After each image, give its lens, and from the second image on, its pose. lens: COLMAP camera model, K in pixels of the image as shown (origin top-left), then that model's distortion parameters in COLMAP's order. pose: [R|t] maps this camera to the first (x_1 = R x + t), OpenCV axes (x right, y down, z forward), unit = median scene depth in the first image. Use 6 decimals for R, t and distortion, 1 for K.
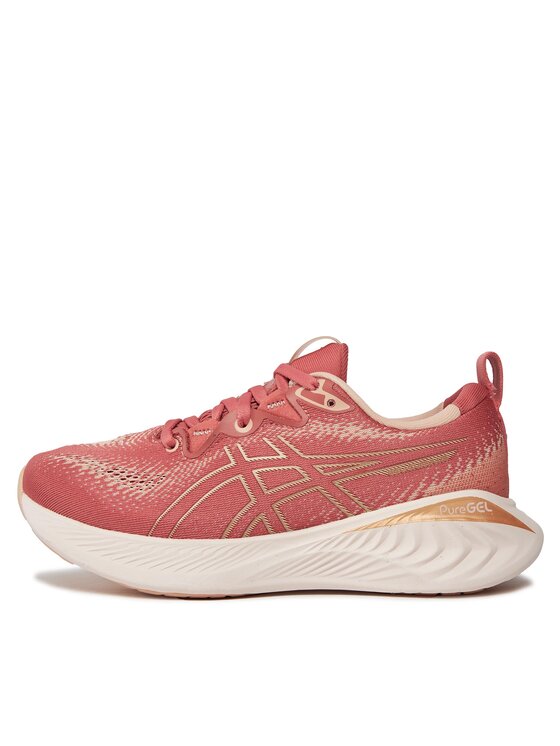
lens RADIAL K [[918.2, 0, 280.0], [0, 918.2, 373.0], [0, 0, 1]] dist [0.004628, -0.005036]
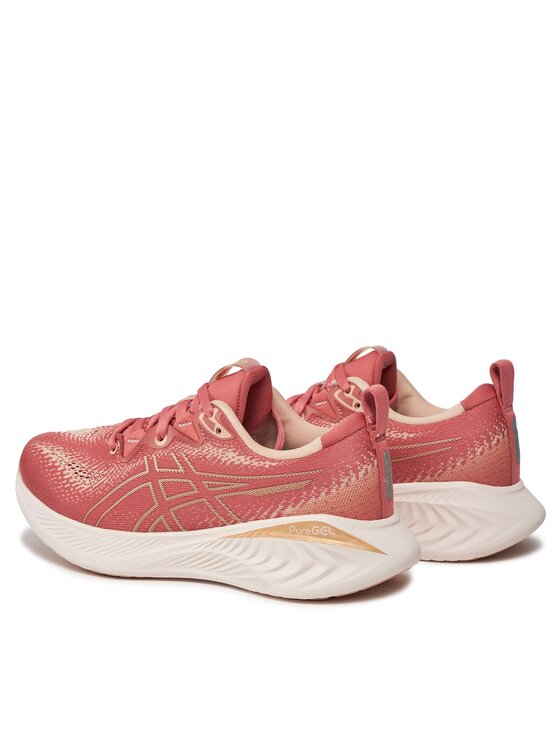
lens RADIAL K [[2189.2, 0, 280.0], [0, 2189.2, 373.0], [0, 0, 1]] dist [0.979829, -0.020270]
pose [[0.875730, 0.089153, -0.474498, 1.493459], [0.033384, 0.969269, 0.243729, -0.743022], [0.481645, -0.229281, 0.845842, -1.378811]]
